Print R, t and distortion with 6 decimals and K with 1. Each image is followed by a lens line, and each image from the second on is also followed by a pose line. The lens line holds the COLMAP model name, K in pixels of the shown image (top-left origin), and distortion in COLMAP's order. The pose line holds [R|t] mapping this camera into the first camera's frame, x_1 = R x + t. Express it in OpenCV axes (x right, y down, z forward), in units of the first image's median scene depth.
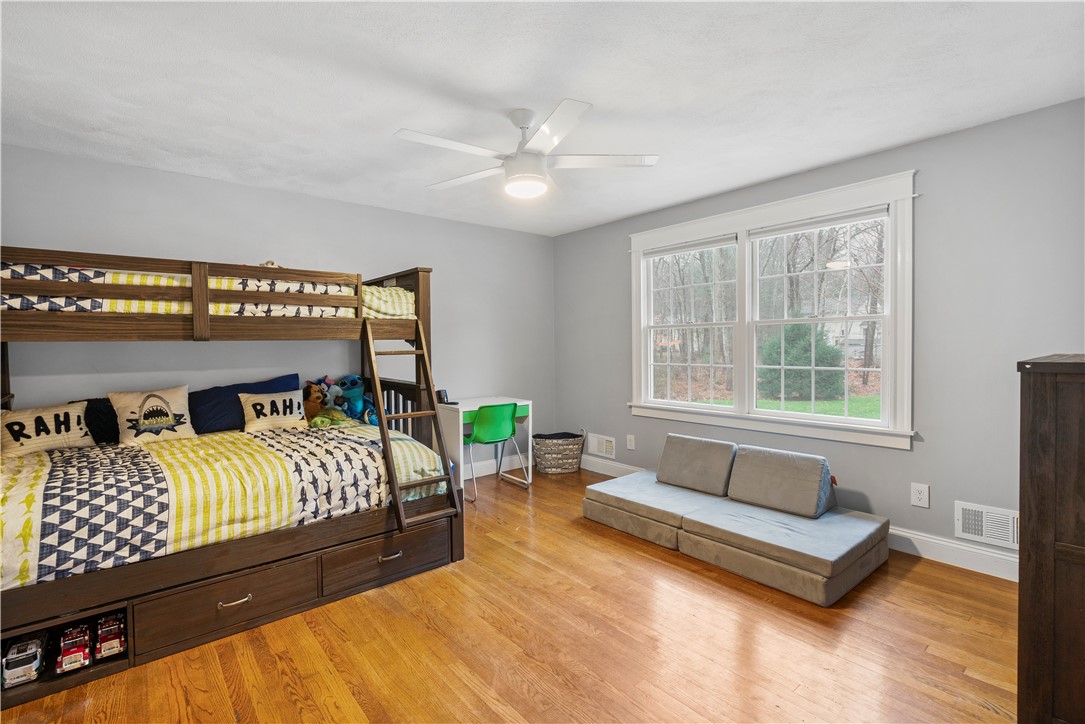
lens RADIAL K [[492.6, 0, 542.5], [0, 492.6, 362.0], [0, 0, 1]] dist [0.000895, 0.000136]
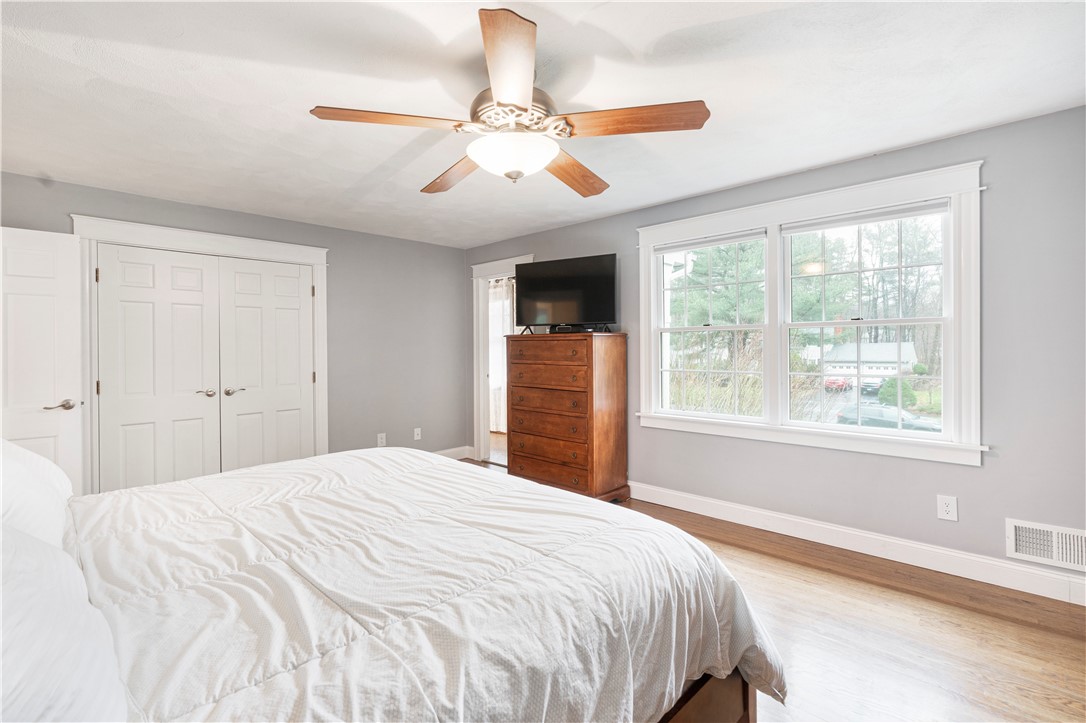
lens RADIAL K [[497.0, 0, 546.0], [0, 497.0, 348.4], [0, 0, 1]] dist [0.000651, 0.000054]
pose [[0.992256, 0.006135, 0.124058, -0.145401], [-0.001798, 0.999384, -0.035041, -0.004588], [-0.124197, 0.034546, 0.991656, 0.163808]]
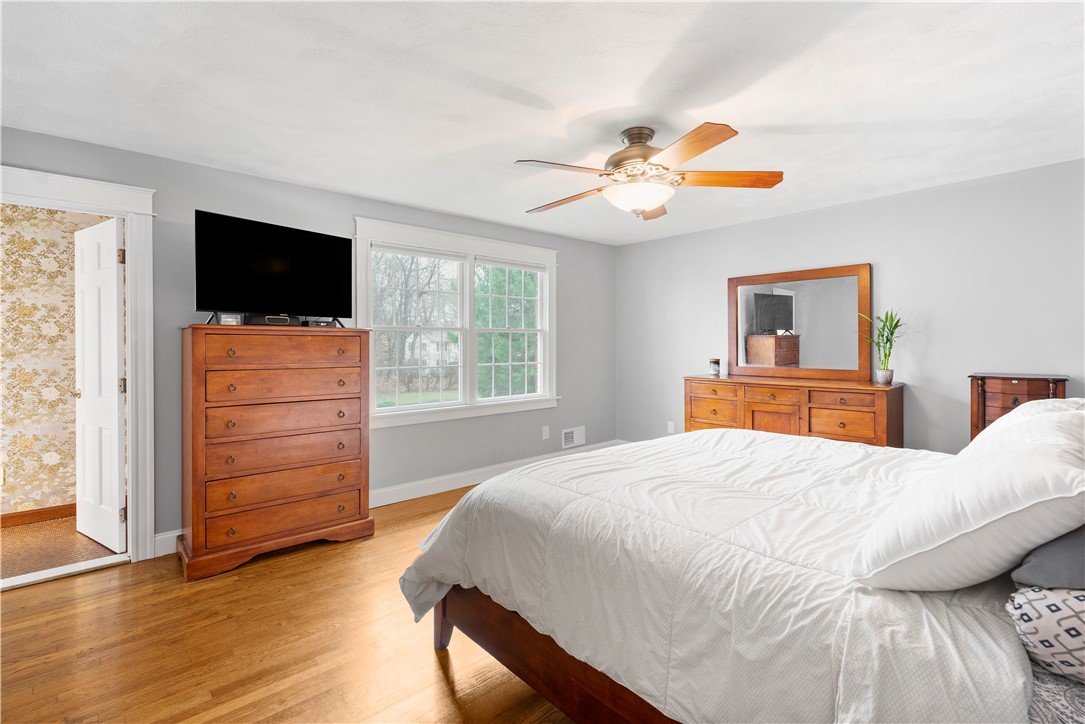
lens RADIAL K [[496.6, 0, 545.5], [0, 496.6, 348.9], [0, 0, 1]] dist [0.000651, 0.000054]
pose [[-0.044798, 0.003877, 0.998989, -1.071823], [0.036272, 0.999339, -0.002252, -0.029409], [-0.998337, 0.036134, -0.044909, 1.142014]]
